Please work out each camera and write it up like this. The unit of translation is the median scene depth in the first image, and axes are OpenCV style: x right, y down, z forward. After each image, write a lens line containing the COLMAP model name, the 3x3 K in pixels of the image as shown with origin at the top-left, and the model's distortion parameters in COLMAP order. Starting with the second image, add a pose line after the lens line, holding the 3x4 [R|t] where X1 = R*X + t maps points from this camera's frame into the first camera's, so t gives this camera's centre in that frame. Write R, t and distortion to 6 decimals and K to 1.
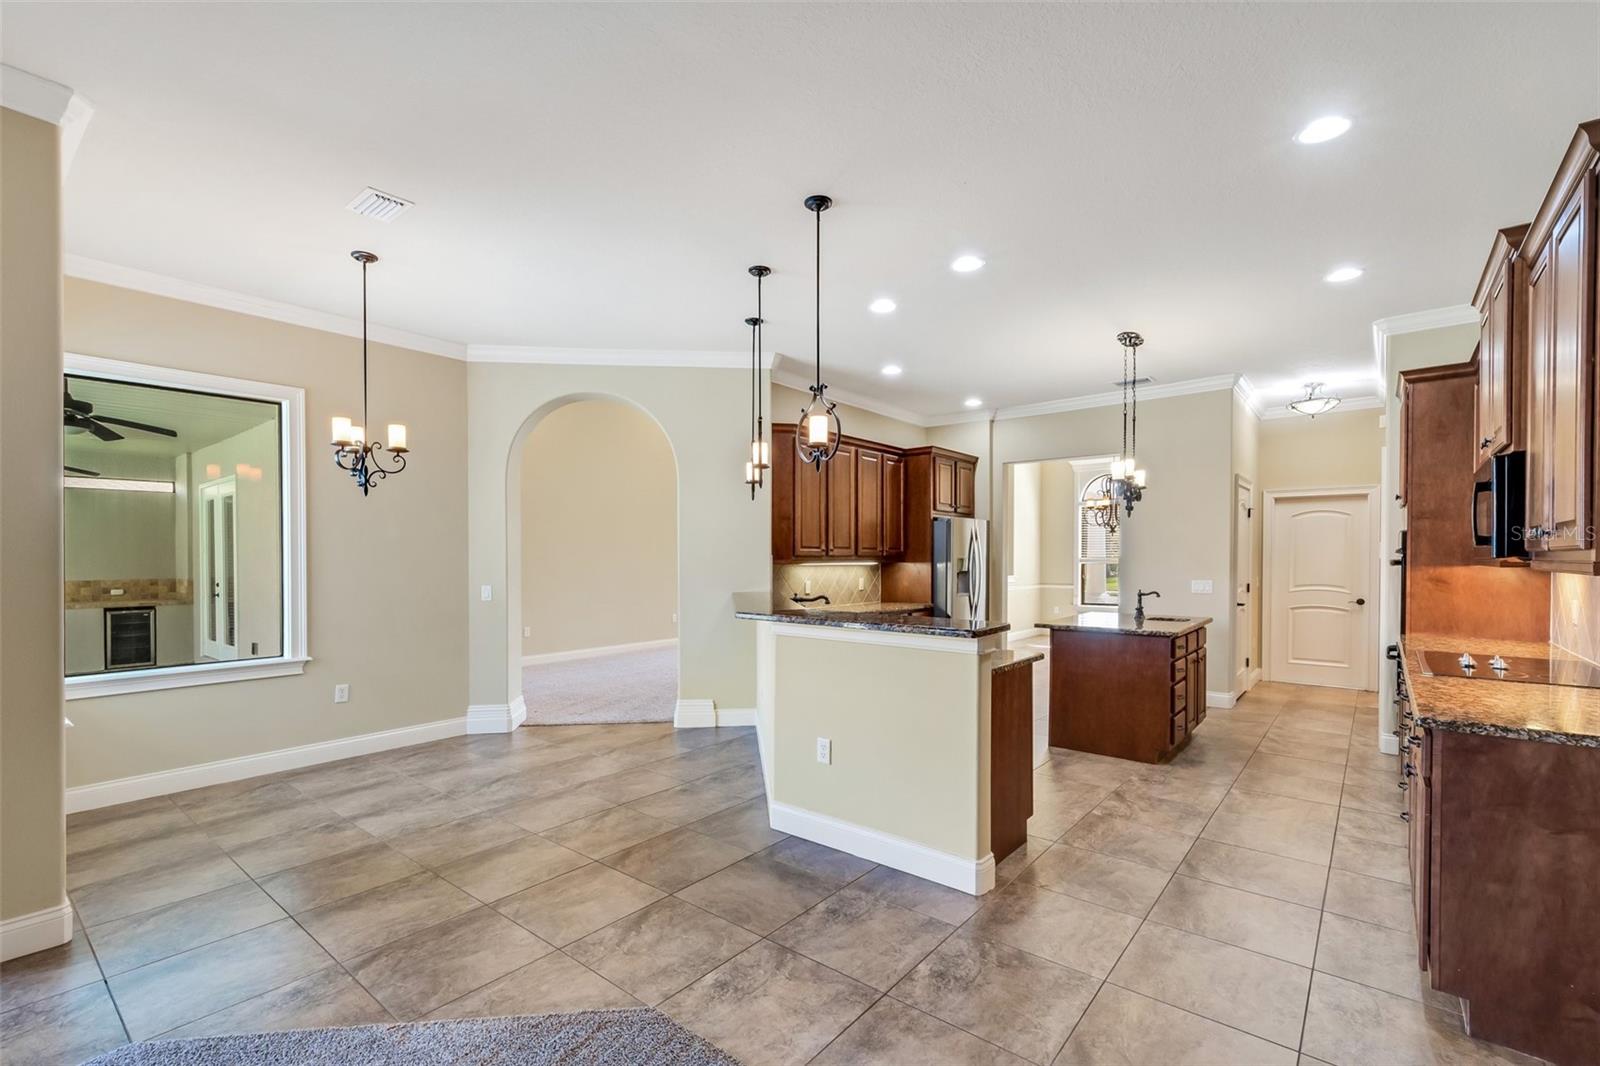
lens RADIAL K [[696.9, 0, 794.3], [0, 696.9, 559.9], [0, 0, 1]] dist [0.010027, -0.000469]
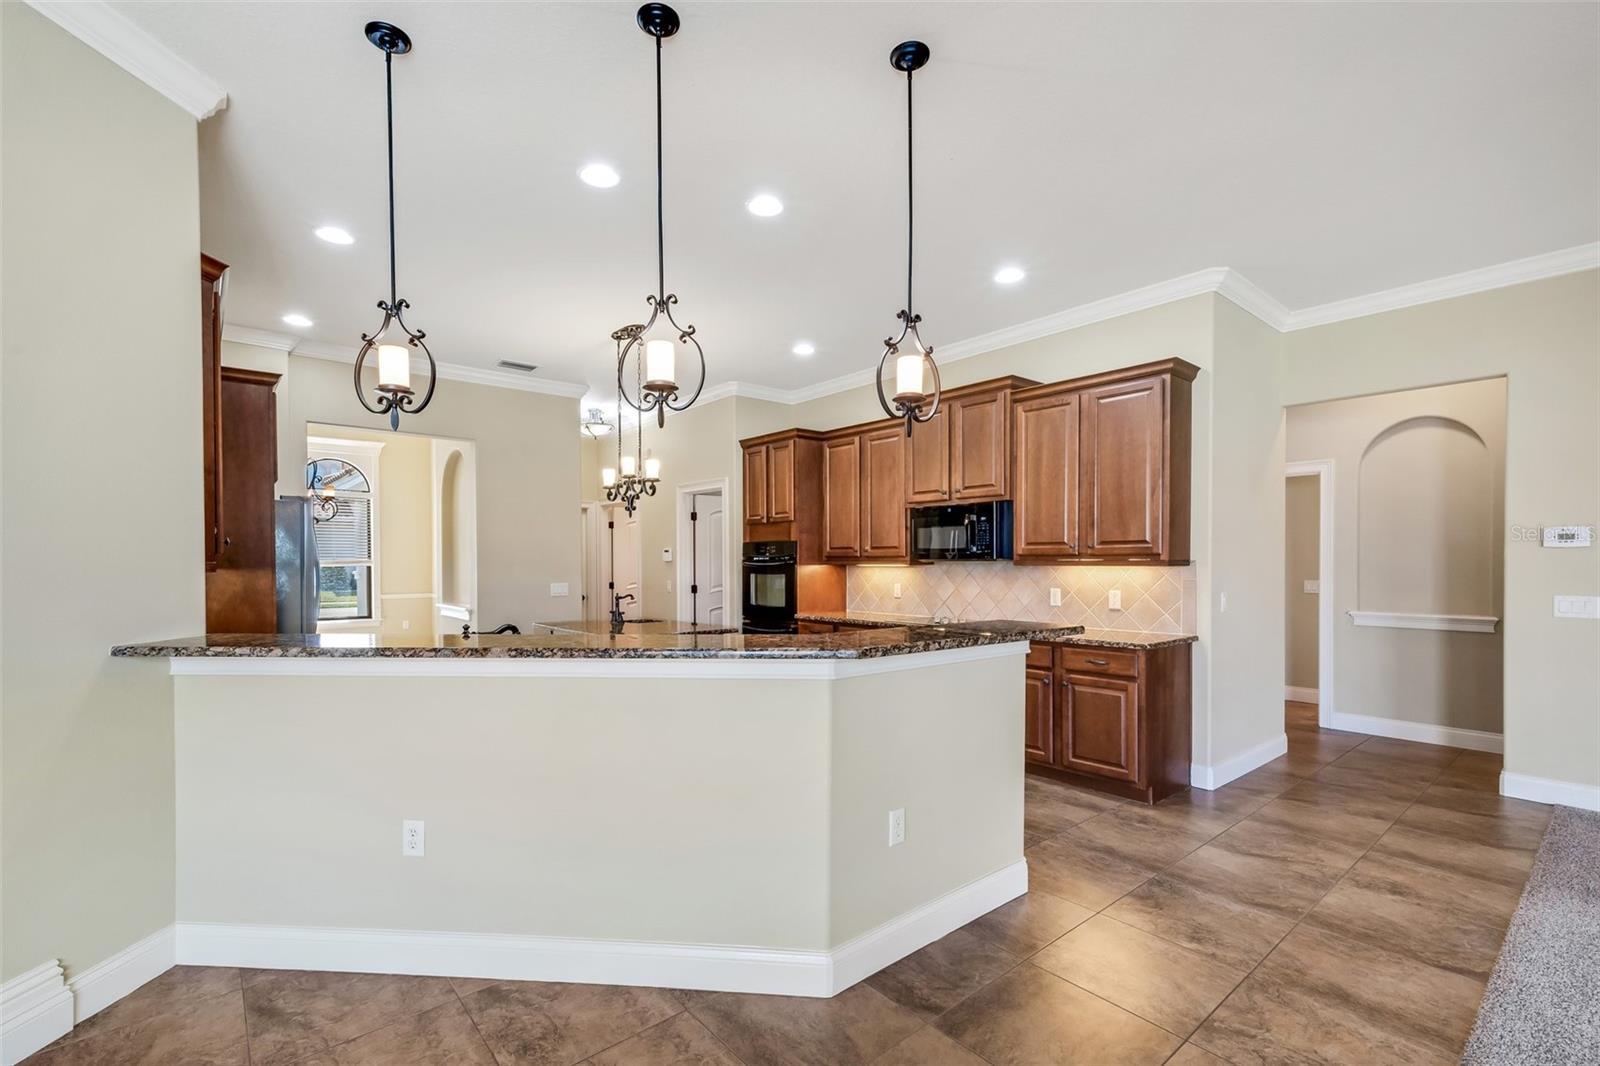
lens RADIAL K [[704.3, 0, 797.1], [0, 704.3, 567.7], [0, 0, 1]] dist [0.013126, -0.000419]
pose [[0.185407, -0.005719, 0.982645, -0.641417], [0.001900, 0.999983, 0.005462, 0.005167], [-0.982660, 0.000854, 0.185415, 0.909592]]
